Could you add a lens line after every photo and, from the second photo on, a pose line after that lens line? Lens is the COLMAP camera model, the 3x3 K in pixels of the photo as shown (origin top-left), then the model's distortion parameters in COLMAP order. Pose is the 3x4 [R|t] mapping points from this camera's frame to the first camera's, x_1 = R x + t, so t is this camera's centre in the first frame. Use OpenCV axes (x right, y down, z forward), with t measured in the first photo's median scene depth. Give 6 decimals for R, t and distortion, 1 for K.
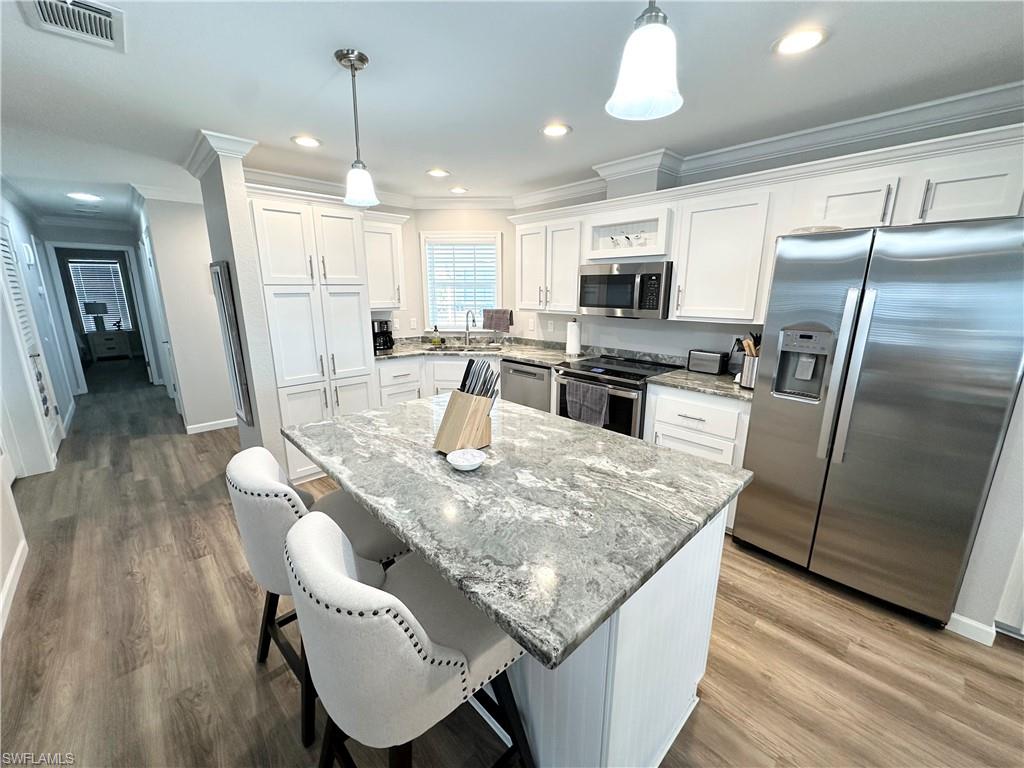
lens RADIAL K [[408.5, 0, 512.6], [0, 408.5, 382.5], [0, 0, 1]] dist [-0.001490, -0.000526]
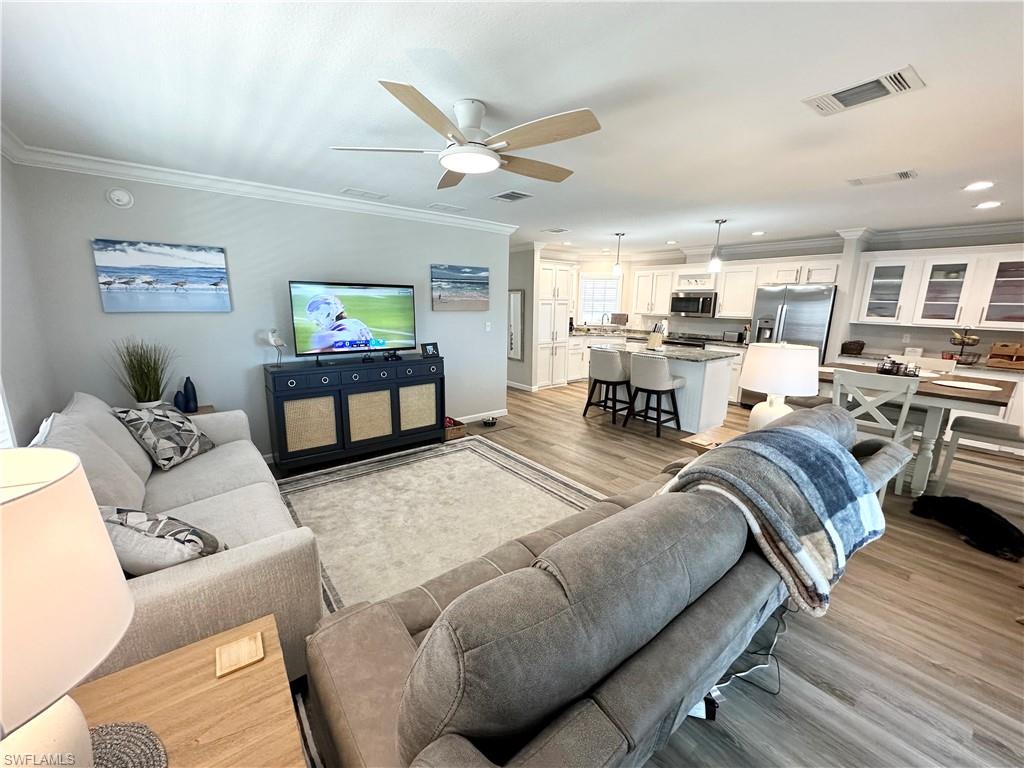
lens RADIAL K [[408.5, 0, 511.3], [0, 408.5, 380.0], [0, 0, 1]] dist [-0.001490, -0.000526]
pose [[0.996258, 0.030796, -0.080762, -0.502595], [-0.033677, 0.998835, -0.034559, 0.281105], [0.079603, 0.037149, 0.996134, -1.218587]]
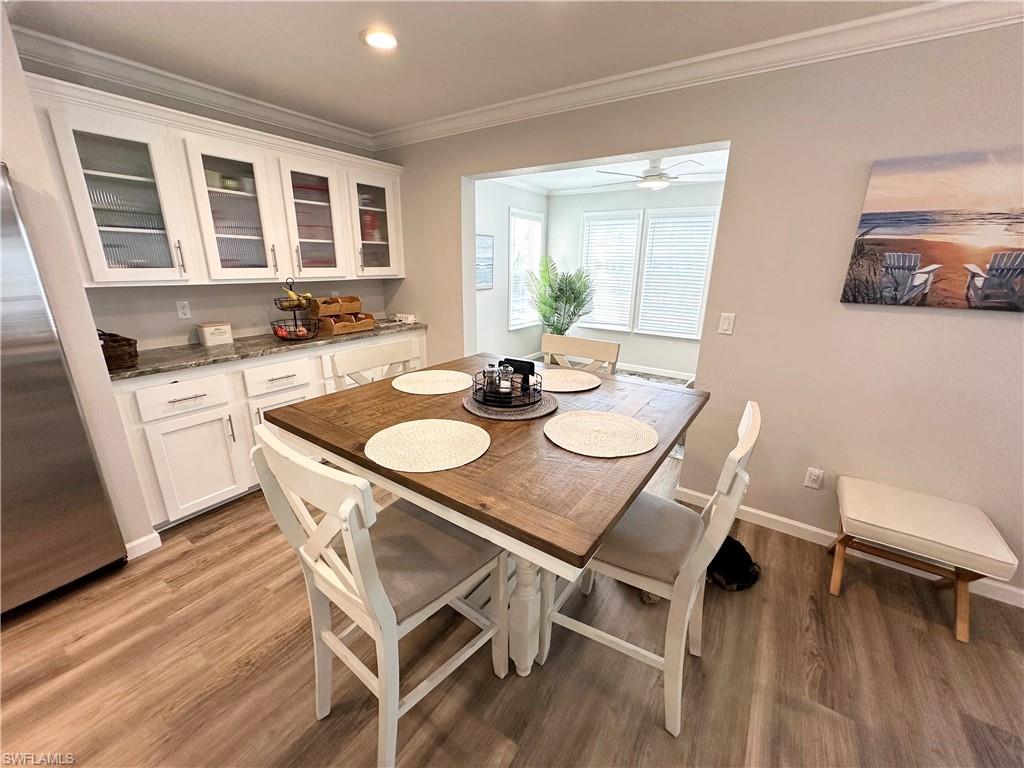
lens RADIAL K [[408.5, 0, 515.0], [0, 408.5, 390.2], [0, 0, 1]] dist [-0.001490, -0.000526]
pose [[-0.223738, -0.315200, 0.922274, -0.029296], [0.193228, 0.913135, 0.358953, -0.006896], [-0.955303, 0.258521, -0.143398, 0.031363]]
